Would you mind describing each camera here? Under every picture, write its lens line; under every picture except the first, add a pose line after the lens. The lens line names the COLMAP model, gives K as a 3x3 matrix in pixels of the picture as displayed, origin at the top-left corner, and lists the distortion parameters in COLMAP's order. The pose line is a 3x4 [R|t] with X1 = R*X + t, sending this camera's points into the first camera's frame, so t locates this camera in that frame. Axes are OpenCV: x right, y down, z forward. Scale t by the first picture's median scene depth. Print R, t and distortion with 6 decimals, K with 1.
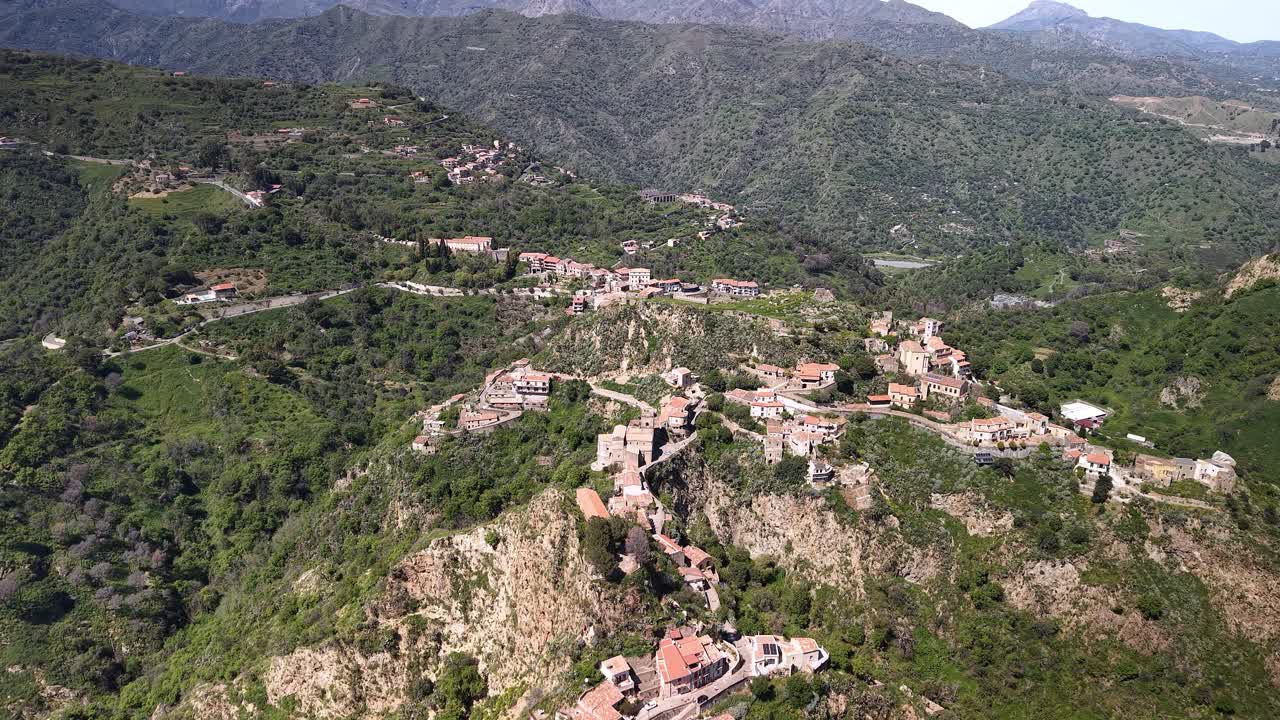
lens RADIAL K [[919.5, 0, 640.0], [0, 919.5, 360.0], [0, 0, 1]] dist [0.138094, -0.367345]
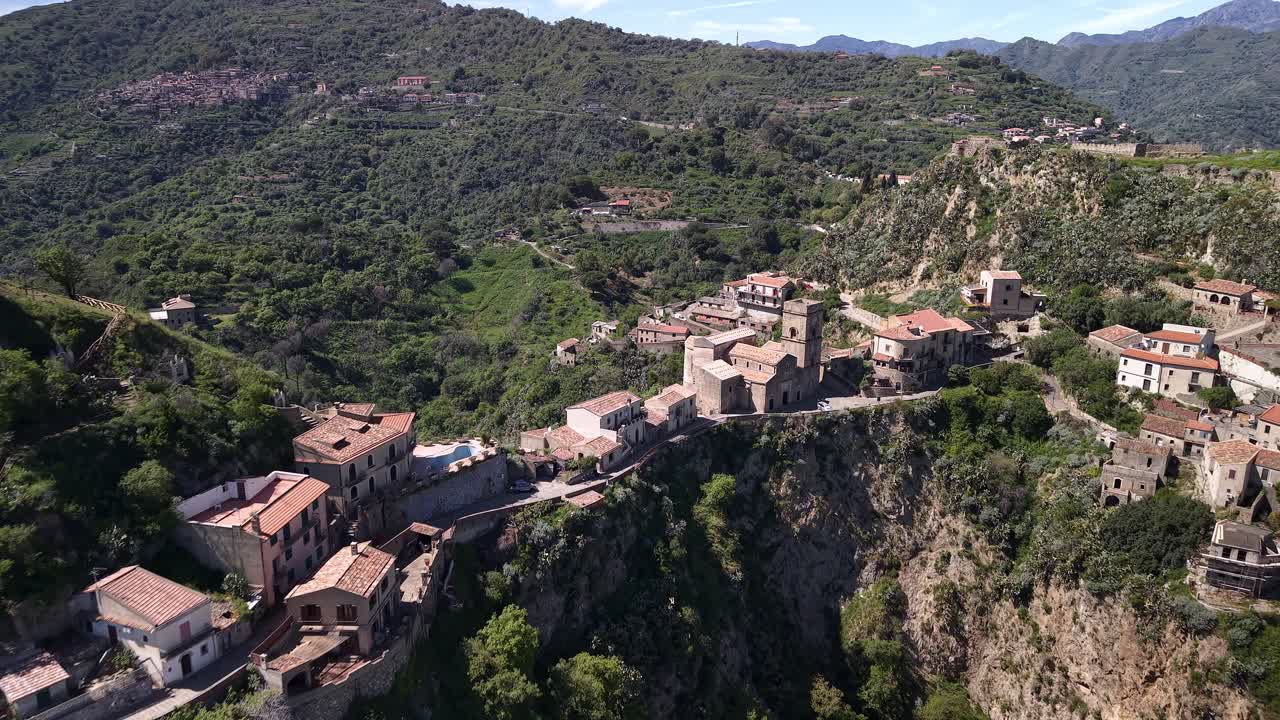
lens RADIAL K [[925.1, 0, 640.0], [0, 925.1, 360.0], [0, 0, 1]] dist [0.027209, -0.024569]
pose [[0.759123, 0.162691, -0.630288, 0.211281], [-0.204727, 0.978800, 0.006075, 0.088655], [0.617915, 0.124425, 0.776337, 0.582806]]
